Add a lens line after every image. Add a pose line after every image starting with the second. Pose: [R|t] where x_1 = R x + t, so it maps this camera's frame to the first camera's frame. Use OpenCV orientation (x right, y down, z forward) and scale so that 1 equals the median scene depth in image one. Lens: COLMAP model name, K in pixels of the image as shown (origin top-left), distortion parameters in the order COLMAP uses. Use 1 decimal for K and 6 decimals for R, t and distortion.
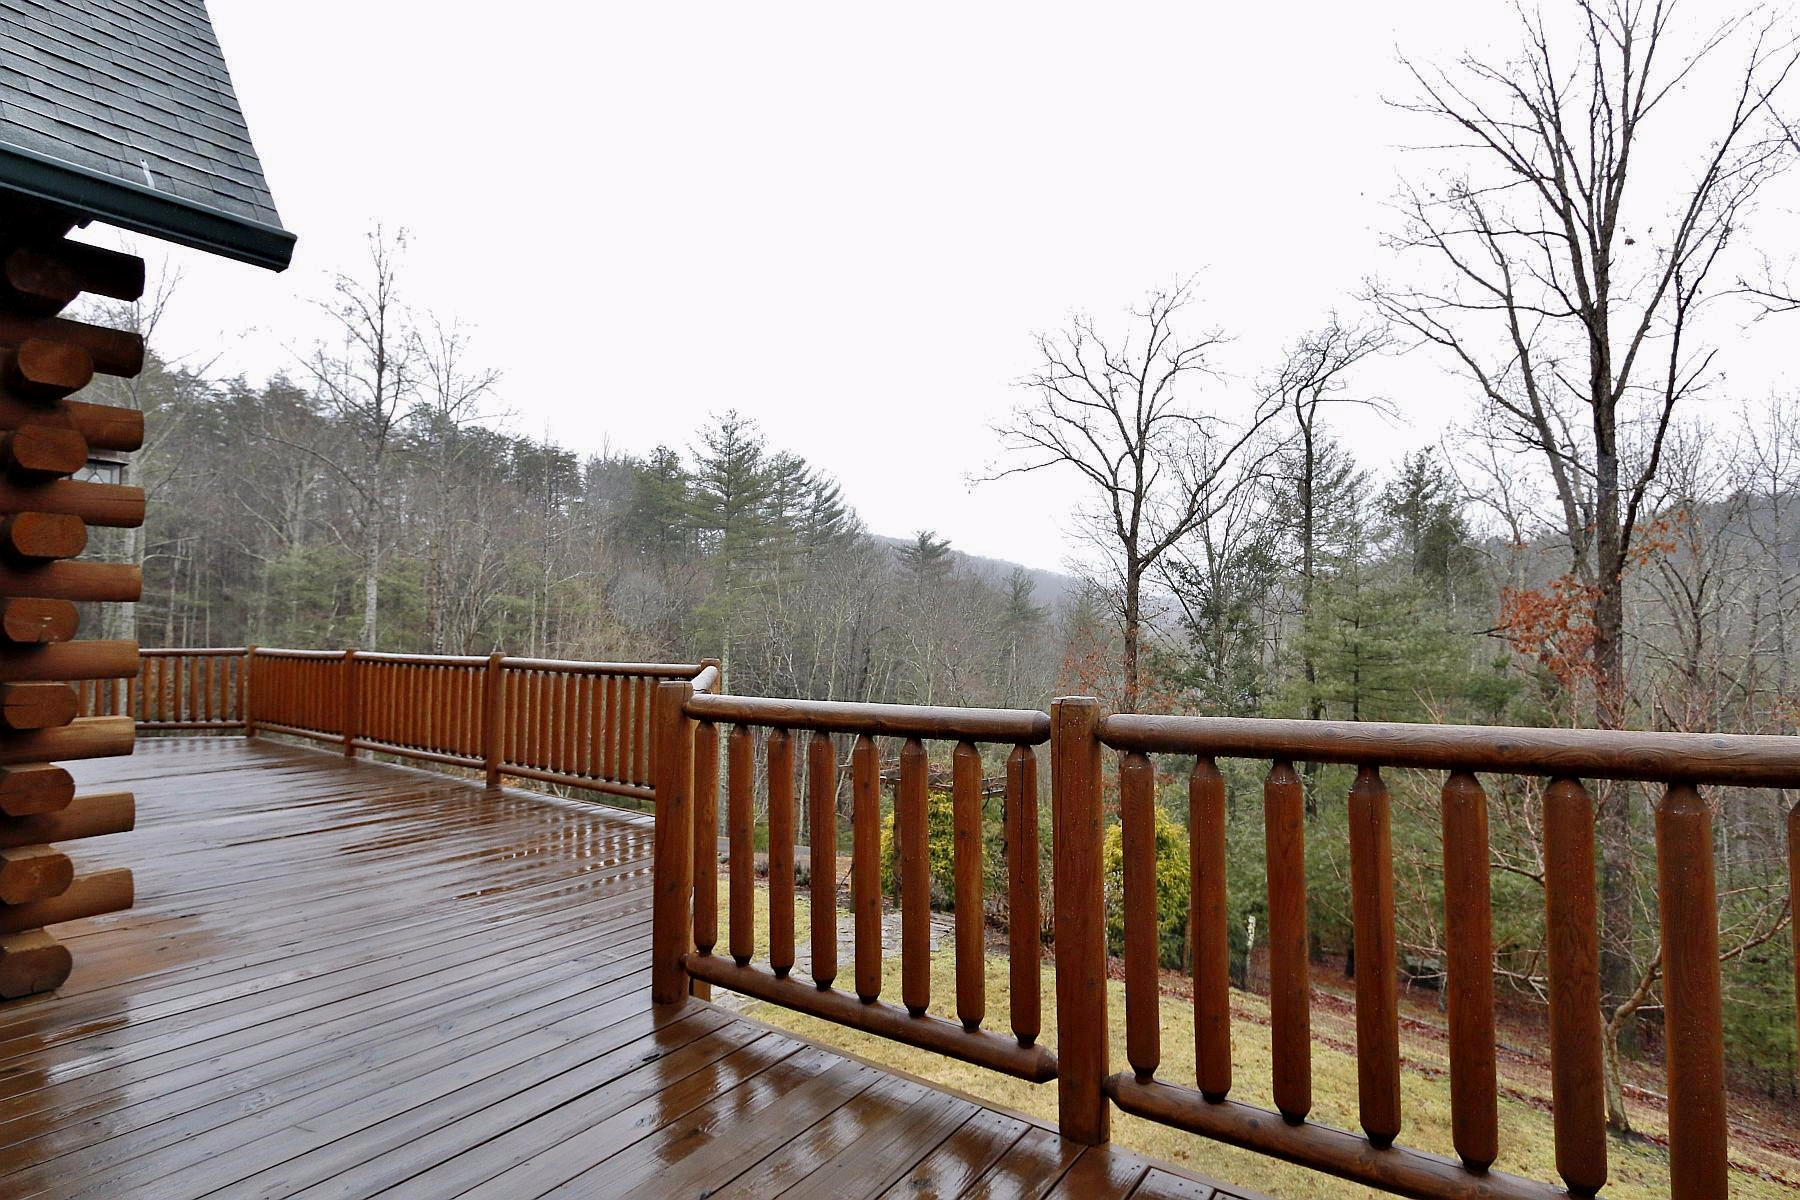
lens RADIAL K [[925.5, 0, 900.0], [0, 925.5, 600.0], [0, 0, 1]] dist [-0.024154, 0.000164]
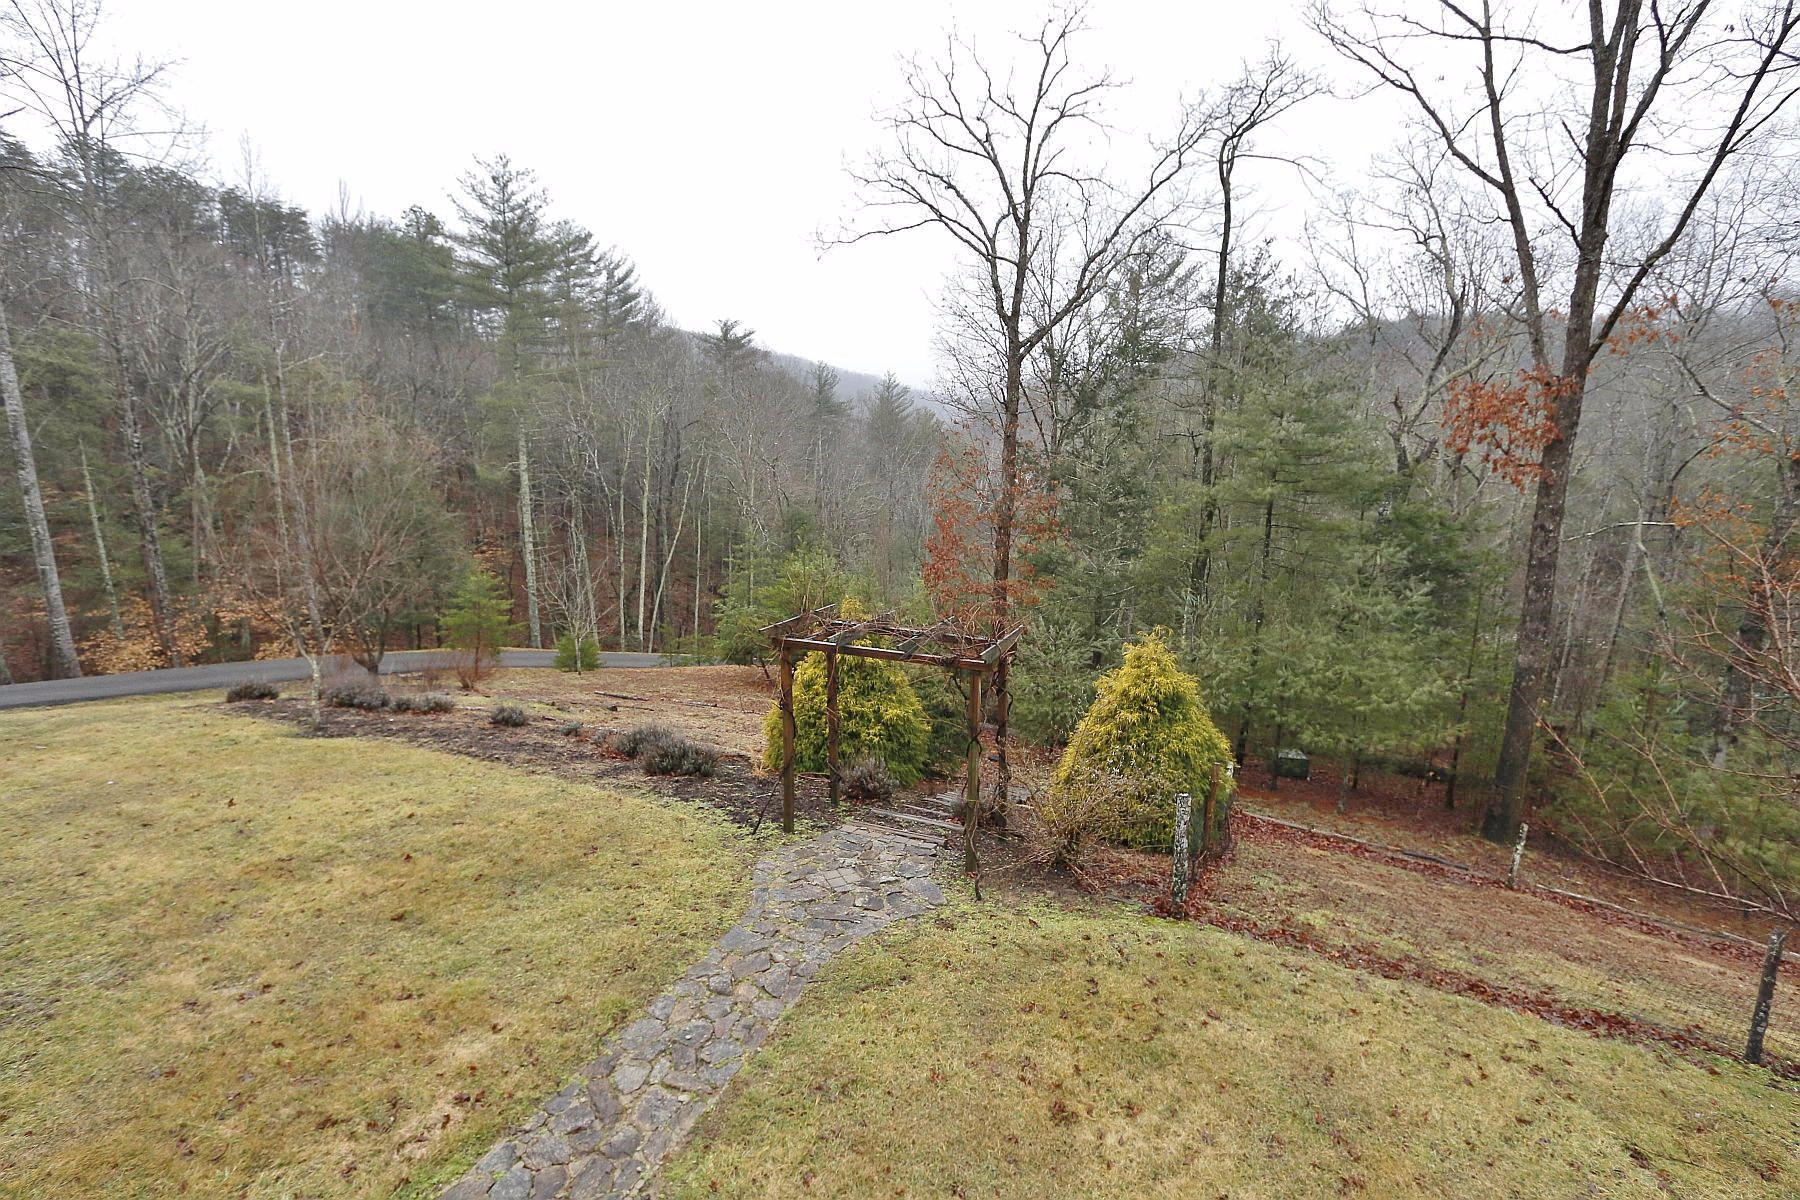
lens RADIAL K [[810.0, 0, 900.0], [0, 810.0, 600.0], [0, 0, 1]] dist [-0.019821, 0.000776]
pose [[0.967510, -0.050714, 0.247693, -0.036864], [-0.011103, 0.970209, 0.242016, 0.005783], [-0.252587, -0.236903, 0.938124, 0.145634]]
